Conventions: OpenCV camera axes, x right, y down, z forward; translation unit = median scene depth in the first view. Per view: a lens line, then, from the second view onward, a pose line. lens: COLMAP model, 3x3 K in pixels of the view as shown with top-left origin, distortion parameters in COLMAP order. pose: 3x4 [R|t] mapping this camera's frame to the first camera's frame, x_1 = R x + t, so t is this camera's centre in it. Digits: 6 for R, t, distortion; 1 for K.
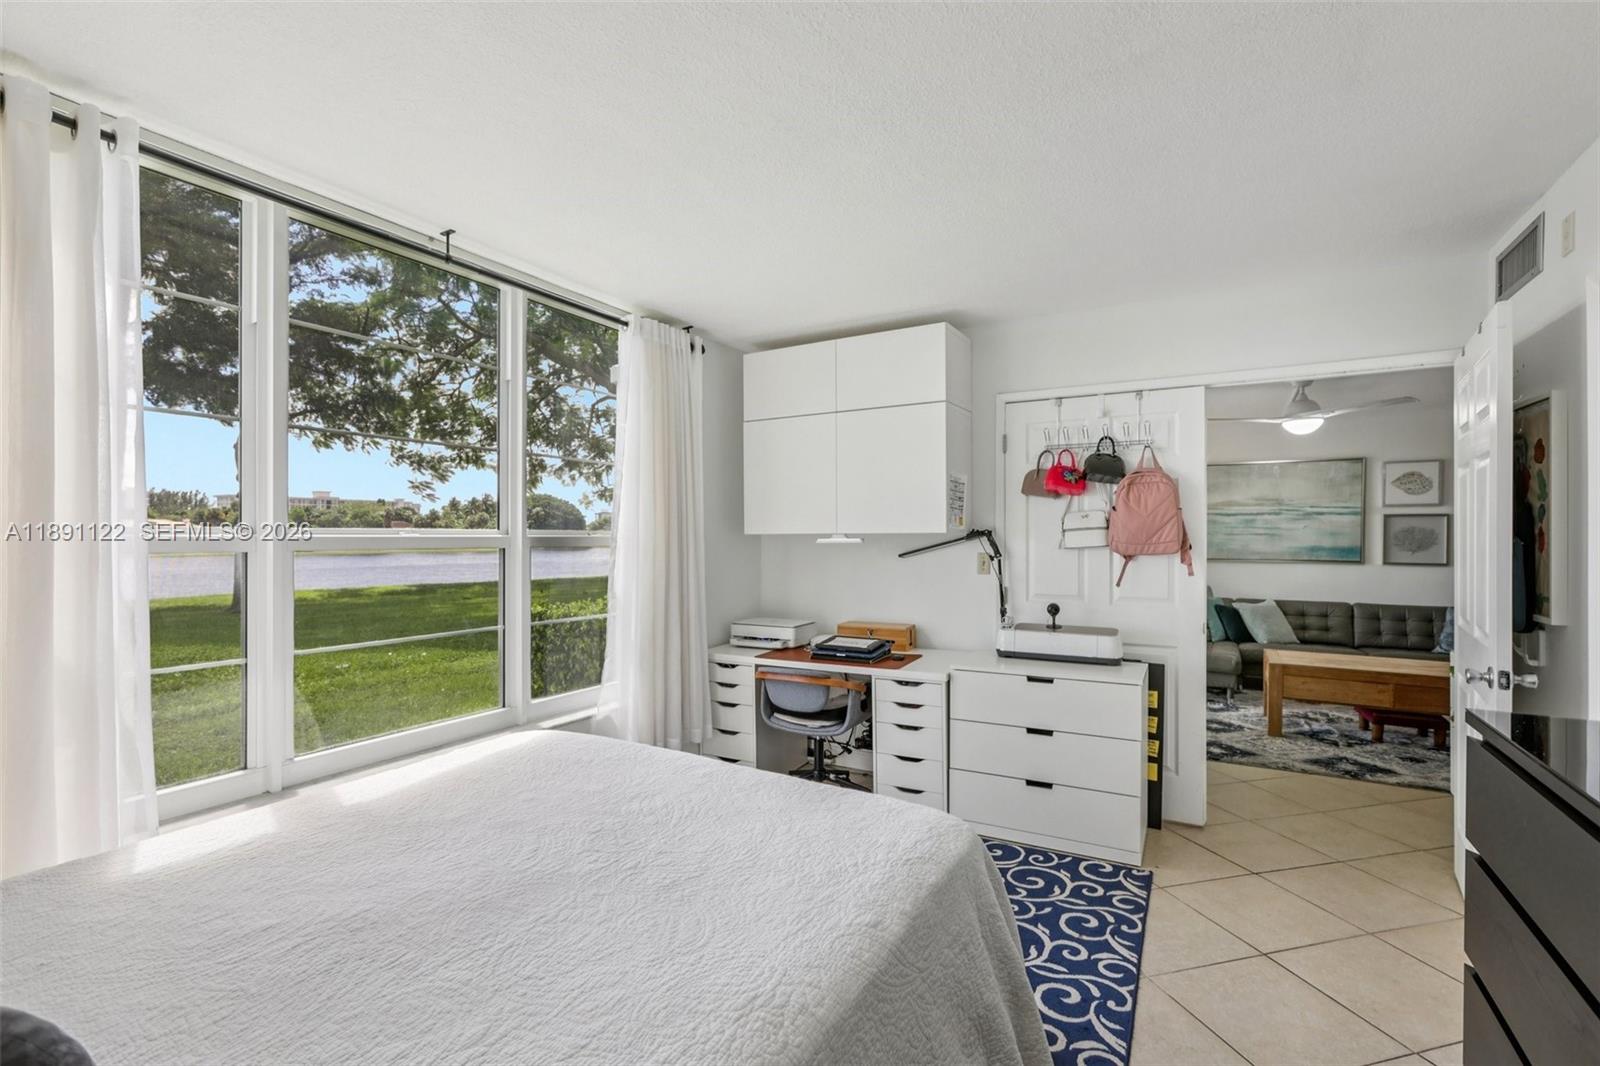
lens RADIAL K [[718.8, 0, 805.1], [0, 718.8, 526.9], [0, 0, 1]] dist [-0.008205, 0.004254]
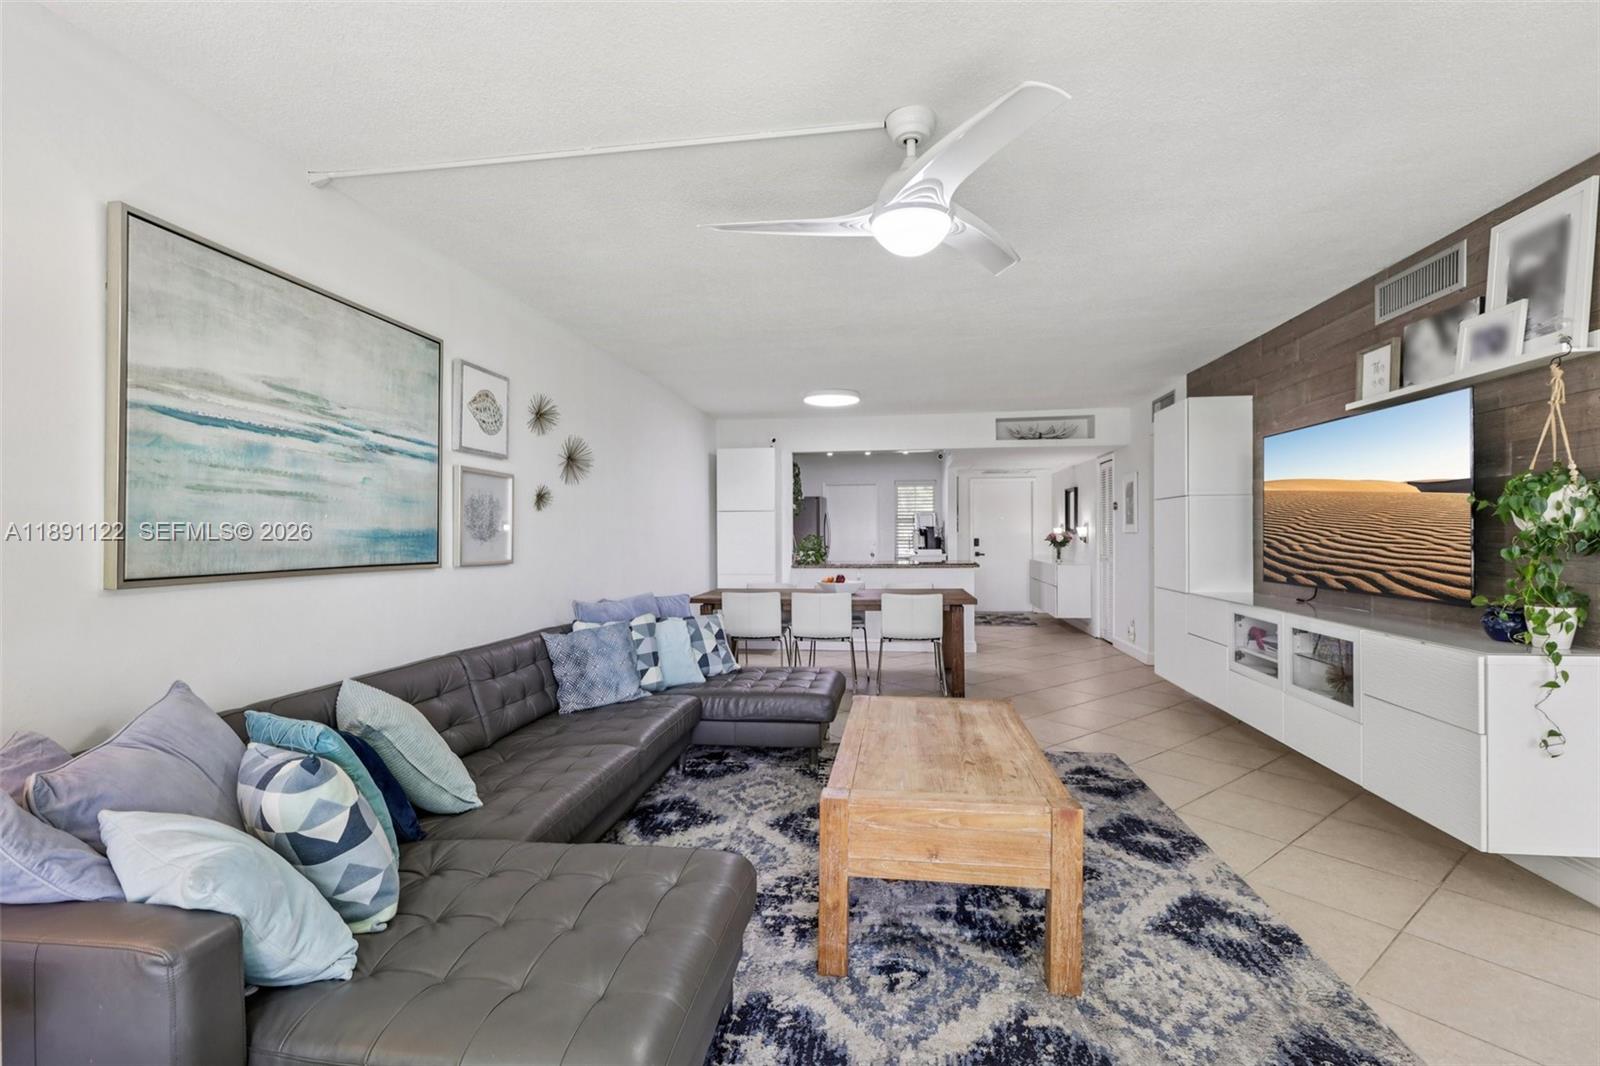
lens RADIAL K [[718.8, 0, 800.2], [0, 718.8, 541.9], [0, 0, 1]] dist [-0.008205, 0.004254]
pose [[-0.378263, -0.008330, 0.925661, 0.249052], [-0.008156, 0.999951, 0.005665, 0.030104], [-0.925662, -0.005406, -0.378312, 0.941118]]
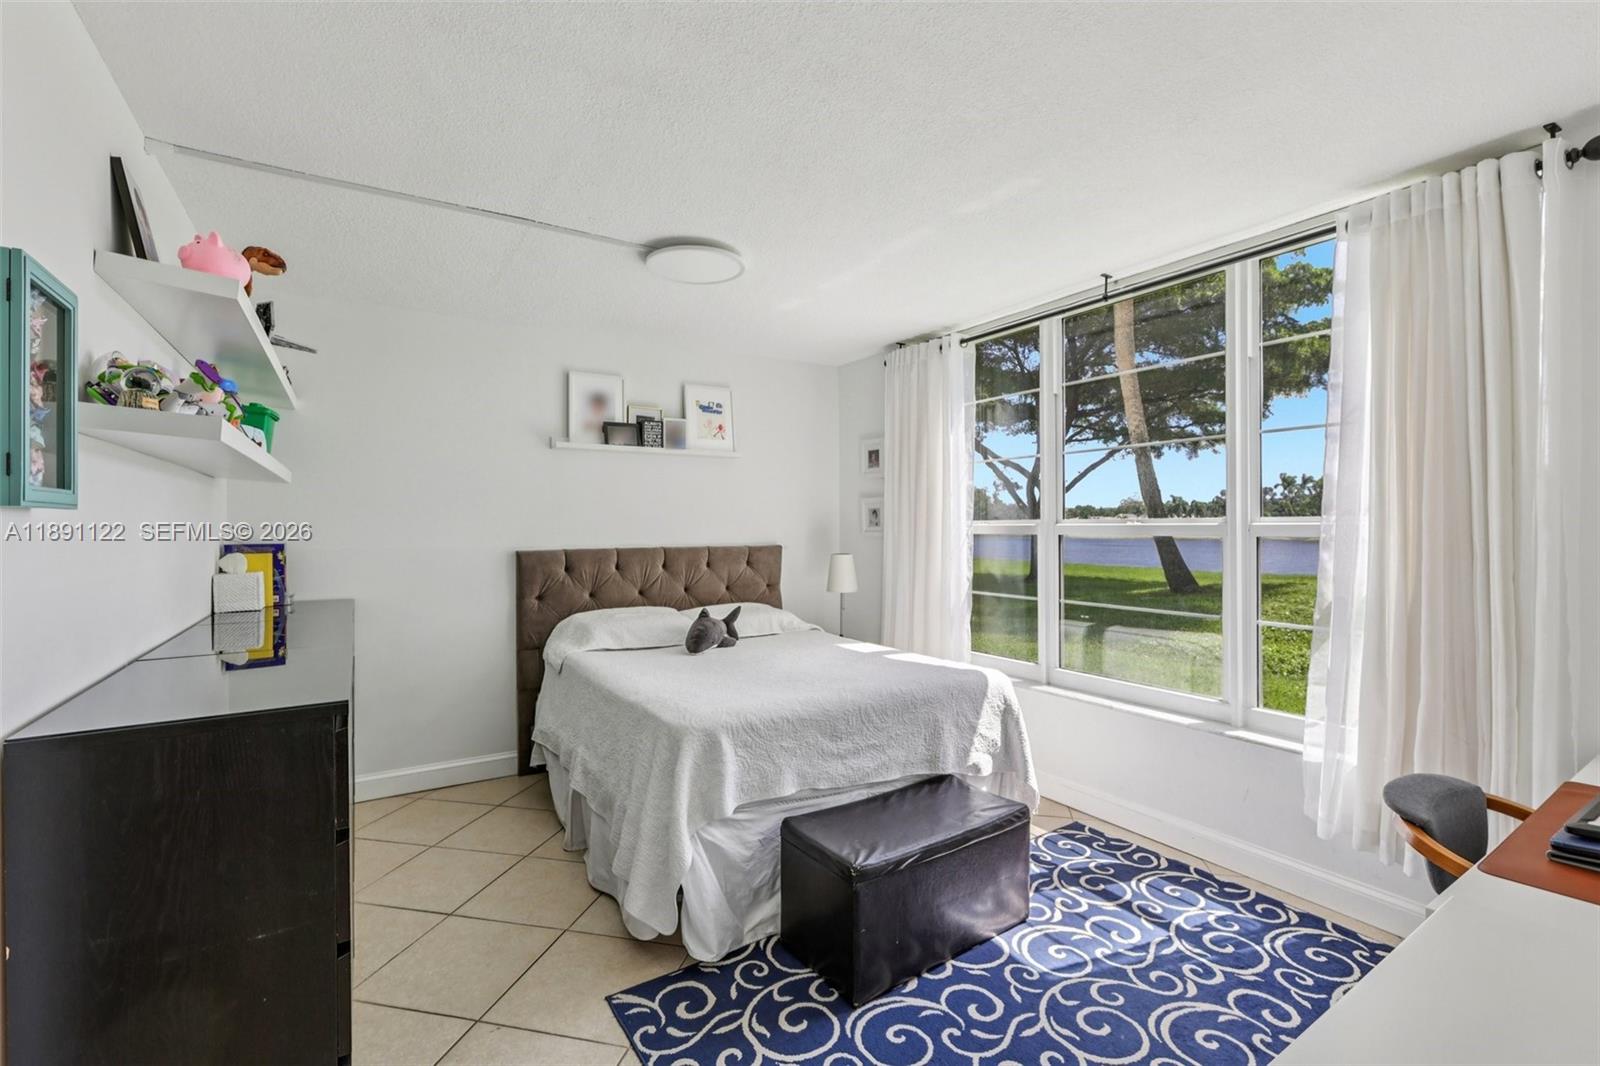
lens RADIAL K [[718.8, 0, 804.9], [0, 718.8, 526.1], [0, 0, 1]] dist [-0.008205, 0.004254]
pose [[-0.457023, 0.002726, -0.889451, 0.332958], [0.019561, 0.999784, -0.006987, 0.005492], [0.889240, -0.020592, -0.456978, 0.440576]]
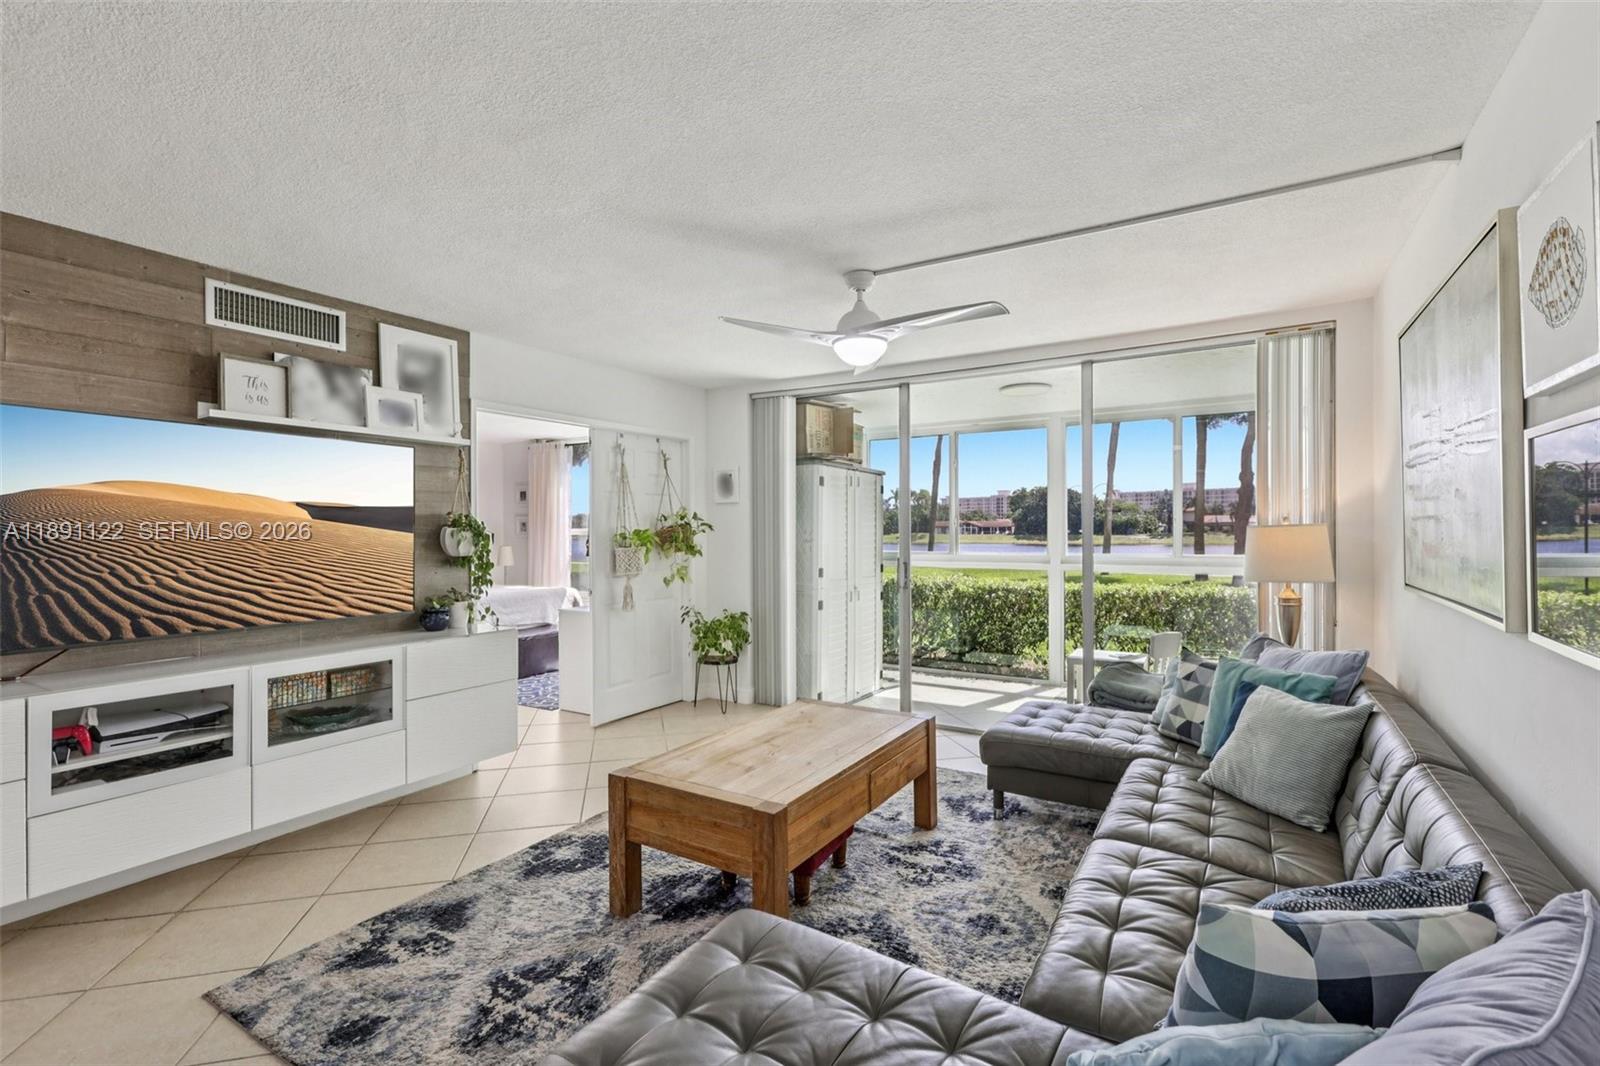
lens RADIAL K [[718.8, 0, 799.9], [0, 718.8, 539.7], [0, 0, 1]] dist [-0.008205, 0.004254]
pose [[-0.028052, 0.014195, -0.999506, 1.021351], [0.020100, 0.999705, 0.013634, 0.009702], [0.999404, -0.019708, -0.028329, 0.741281]]
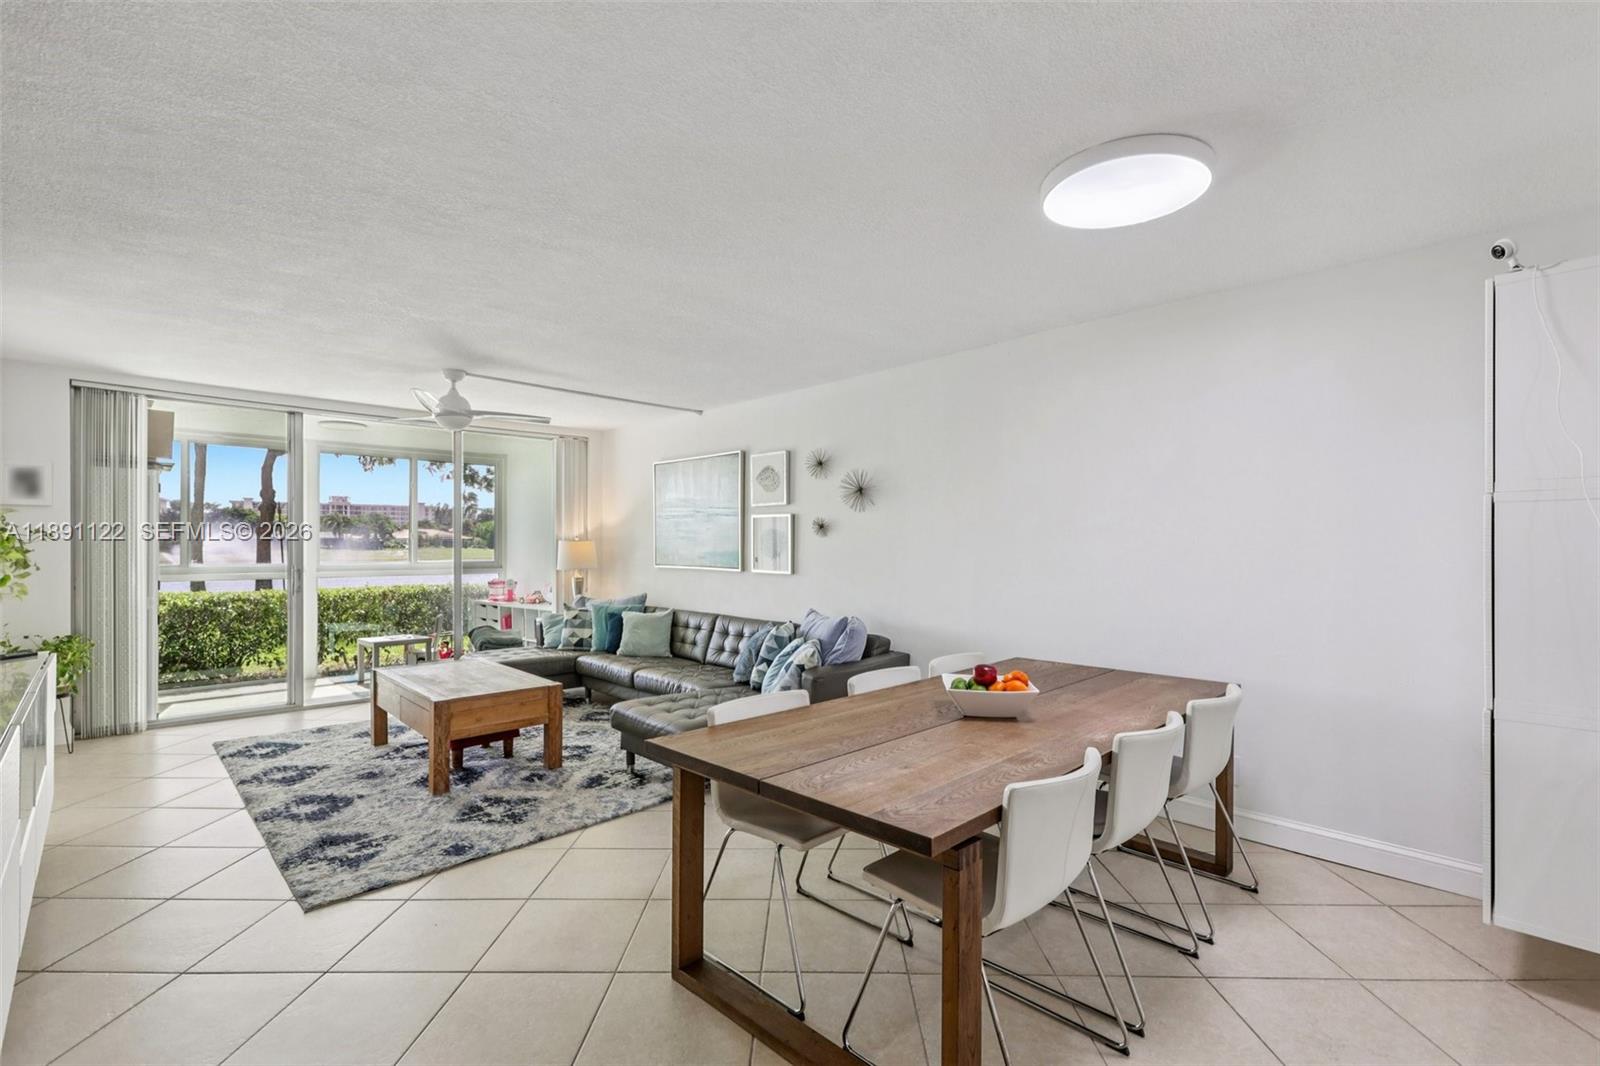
lens RADIAL K [[718.8, 0, 812.3], [0, 718.8, 540.7], [0, 0, 1]] dist [-0.008205, 0.004254]
pose [[0.964286, 0.000308, -0.264864, 1.082003], [0.001711, 0.999971, 0.007391, 0.007373], [0.264859, -0.007580, 0.964257, 0.158697]]
